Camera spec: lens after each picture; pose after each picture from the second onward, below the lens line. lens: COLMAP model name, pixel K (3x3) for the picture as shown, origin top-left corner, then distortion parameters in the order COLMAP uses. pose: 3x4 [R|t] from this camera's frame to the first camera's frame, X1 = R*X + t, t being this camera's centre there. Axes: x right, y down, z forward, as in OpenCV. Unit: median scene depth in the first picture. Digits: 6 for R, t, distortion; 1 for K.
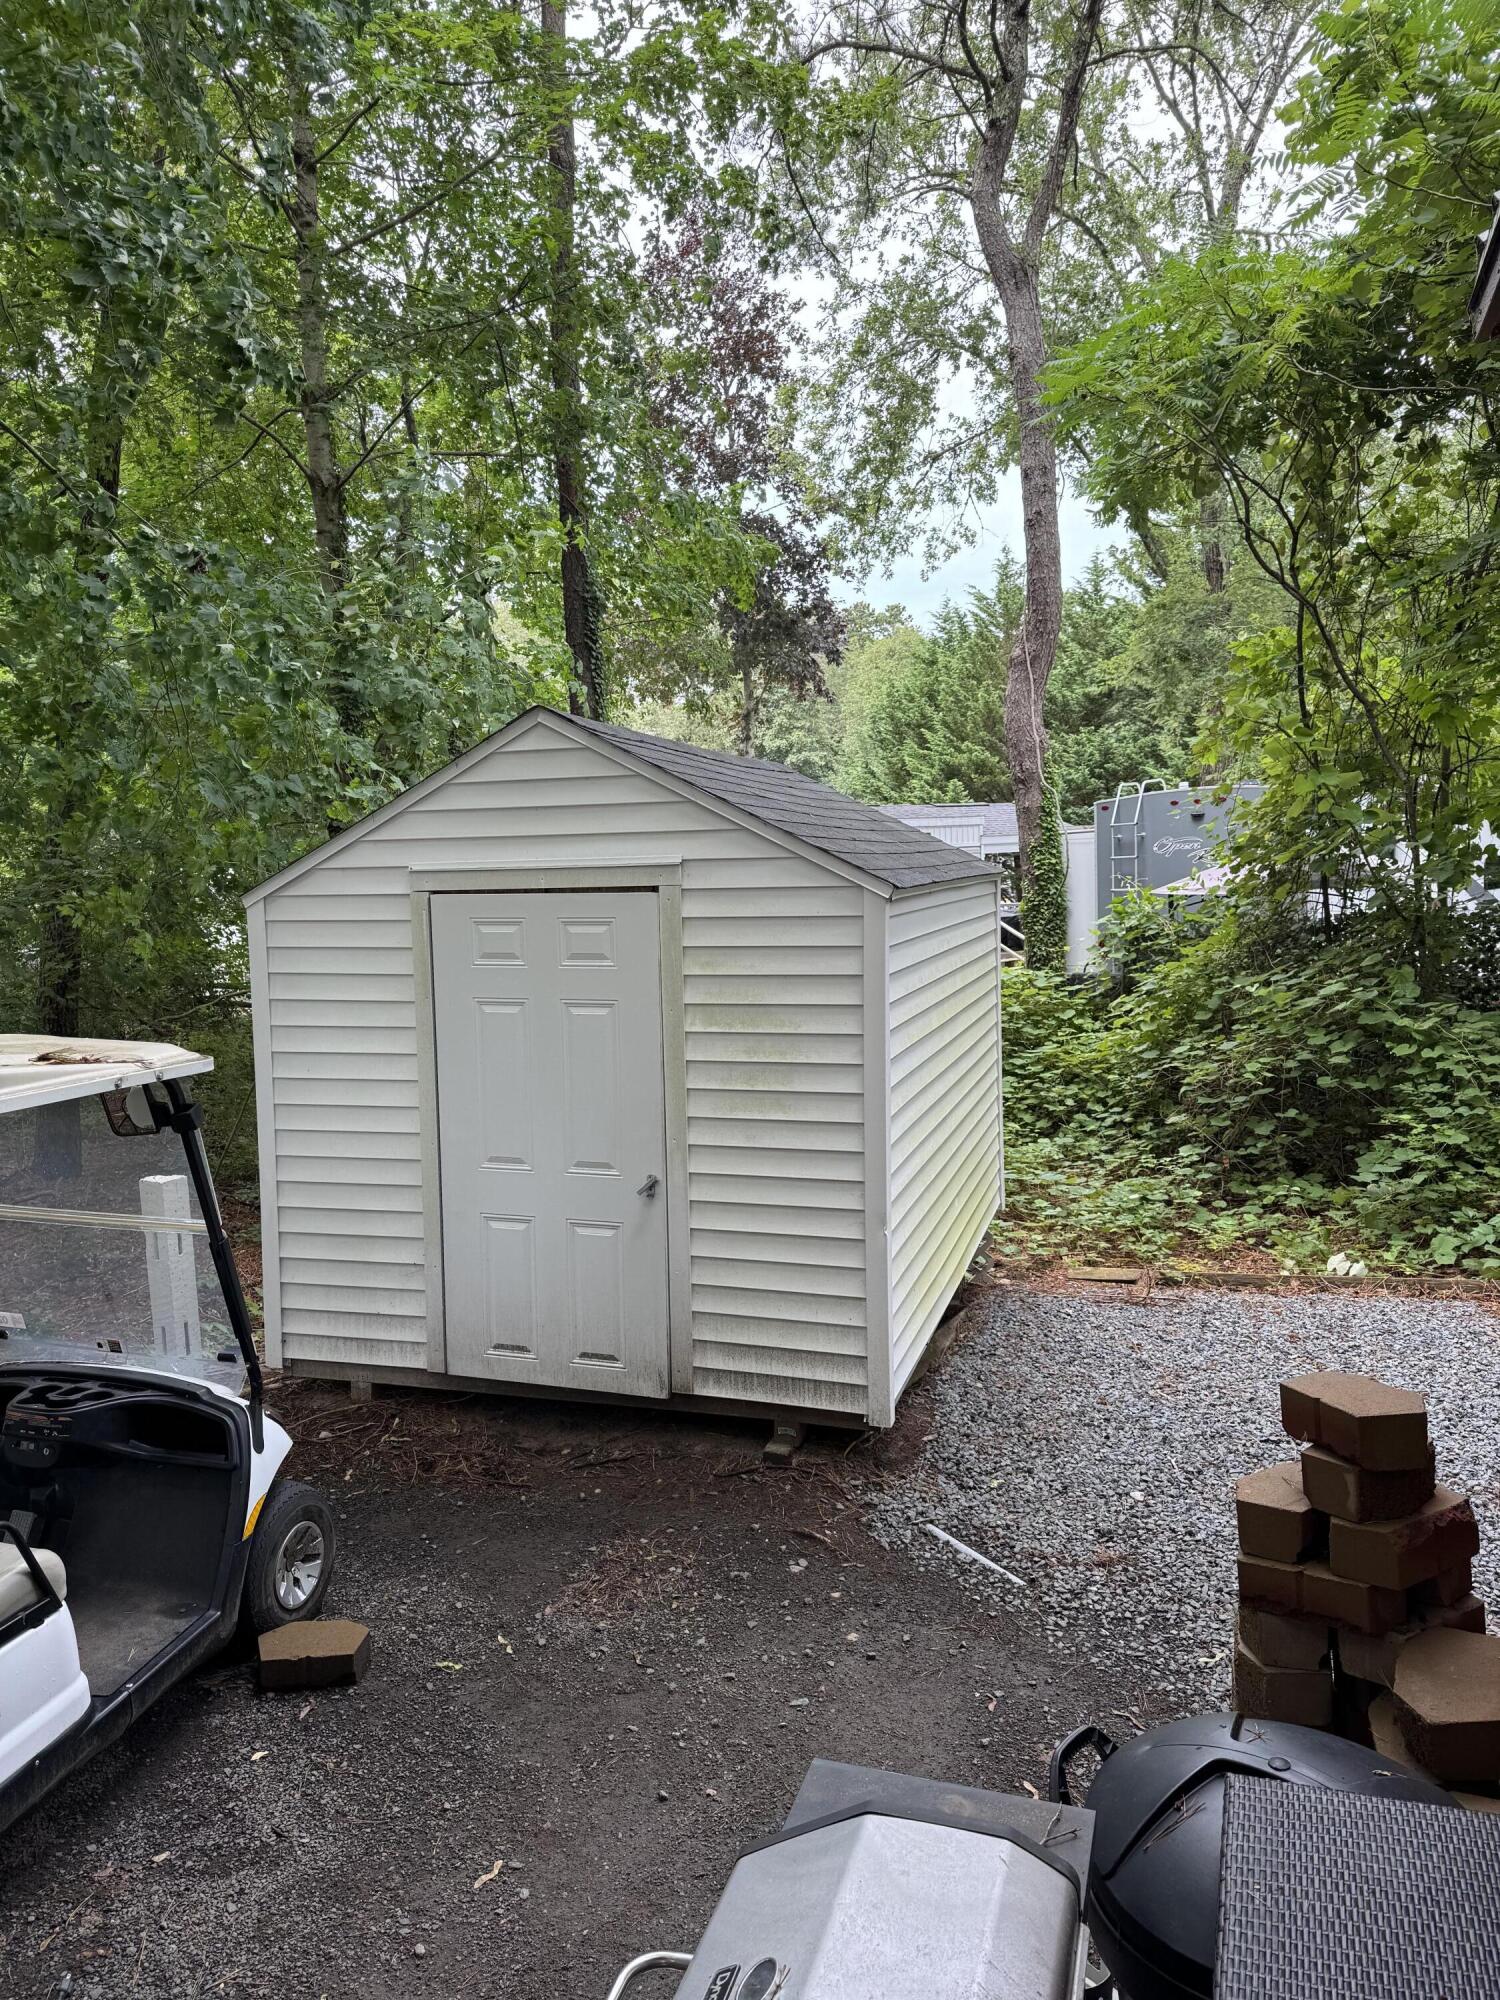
lens RADIAL K [[1381.0, 0, 746.6], [0, 1381.0, 994.7], [0, 0, 1]] dist [0.006869, -0.013797]
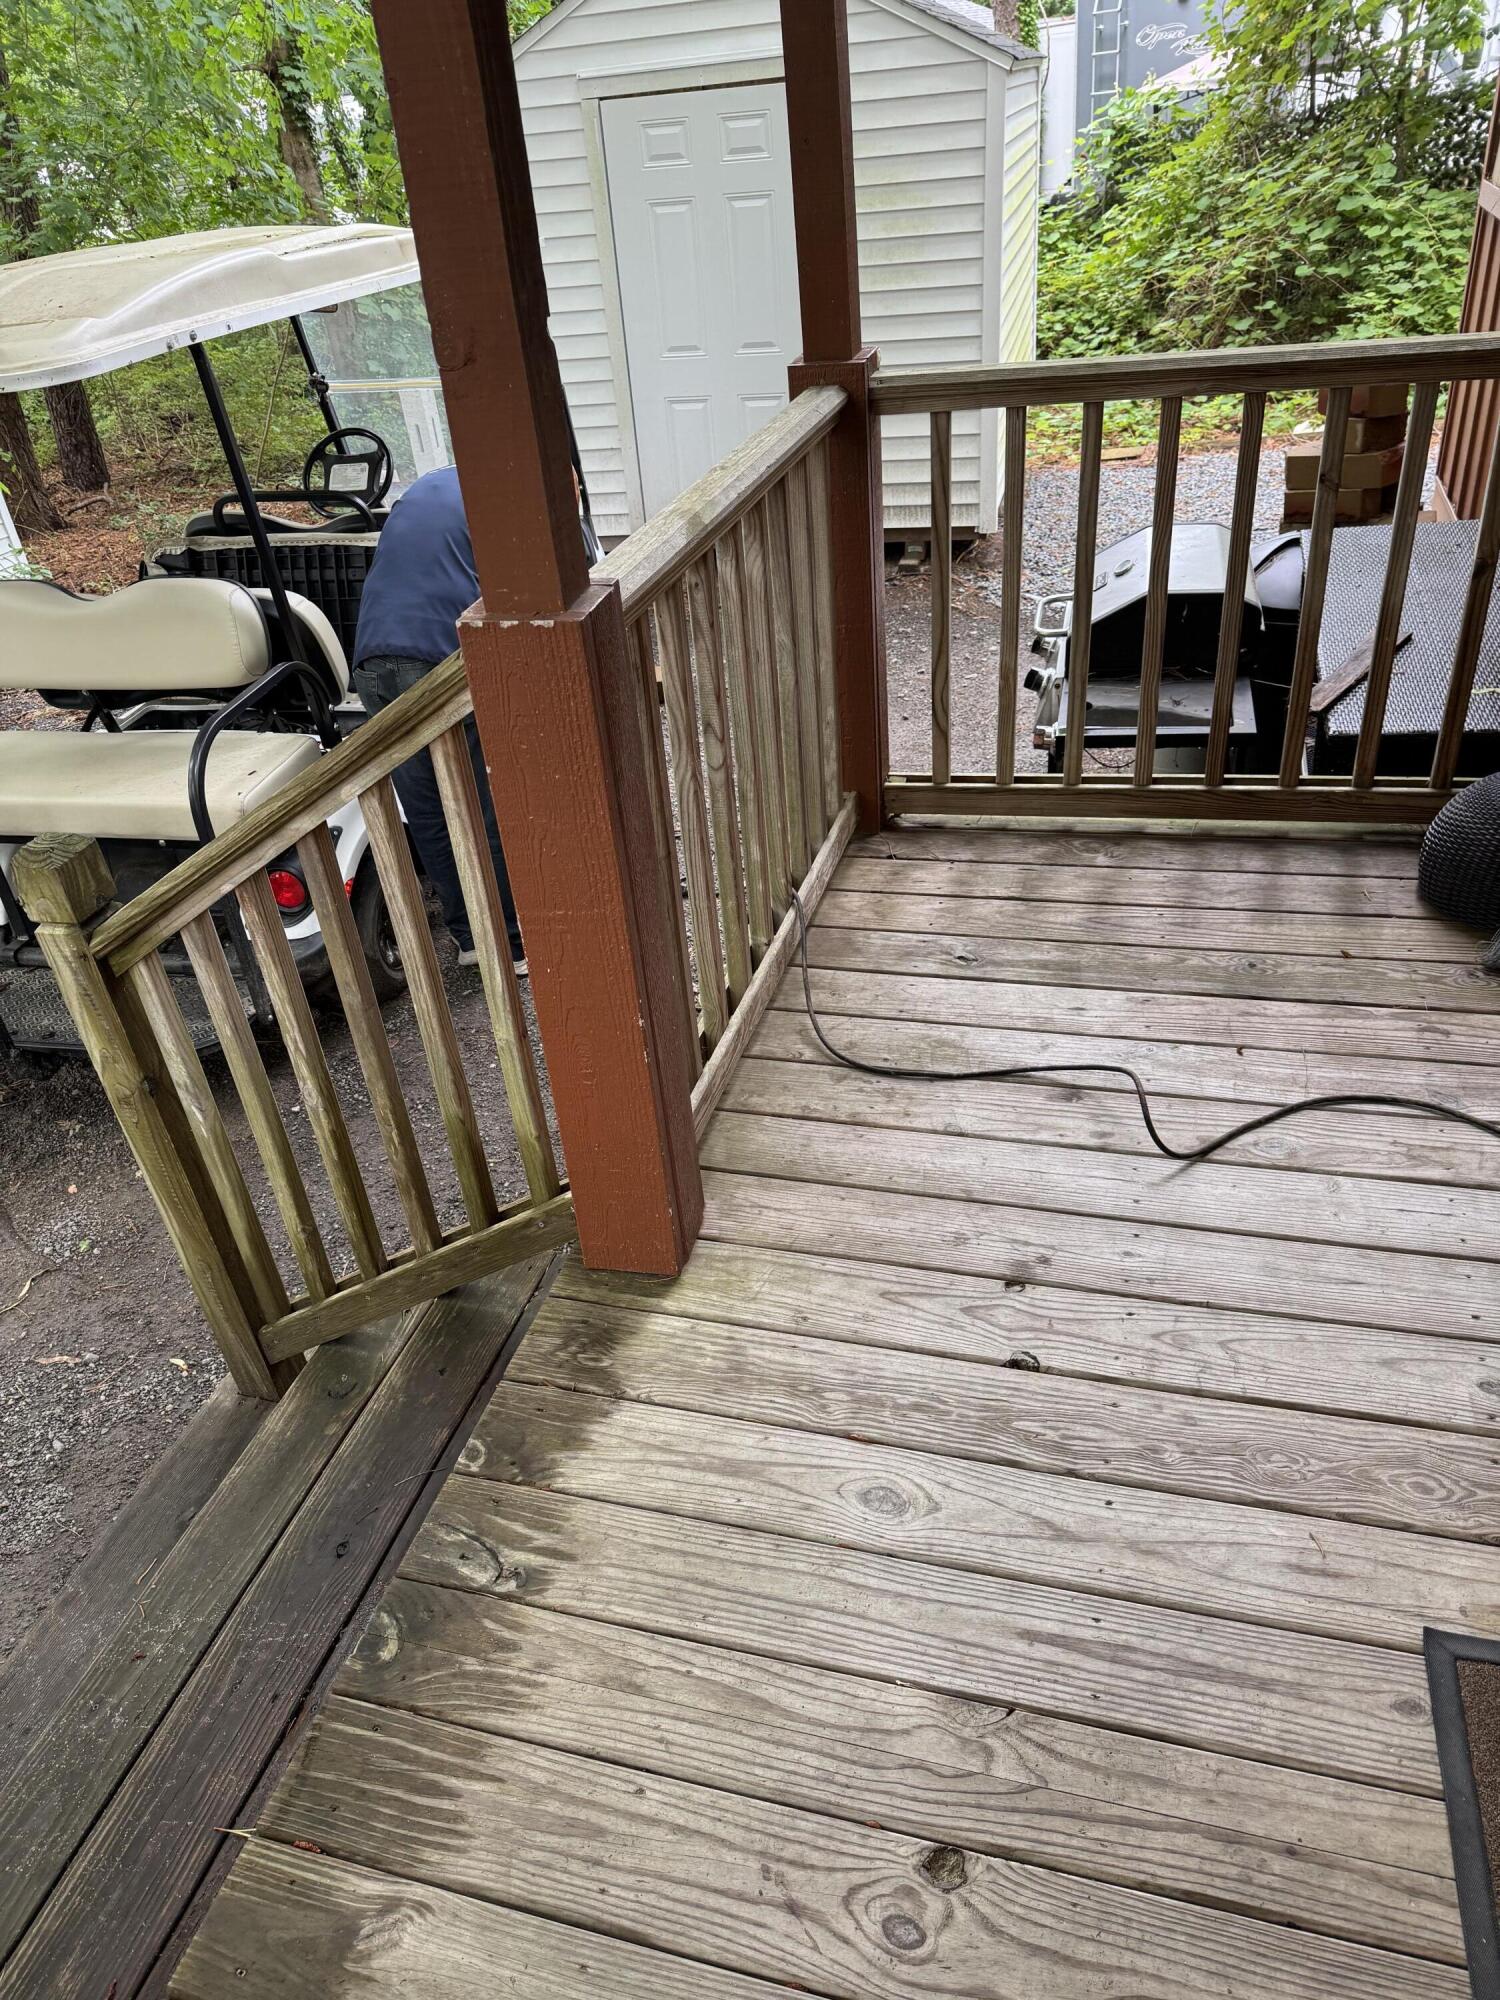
lens RADIAL K [[1381.0, 0, 752.0], [0, 1381.0, 1006.4], [0, 0, 1]] dist [0.006869, -0.013797]
pose [[0.993911, -0.102407, 0.040658, -0.123959], [0.072307, 0.884652, 0.460612, 0.041058], [-0.083138, -0.454868, 0.886670, -0.212238]]
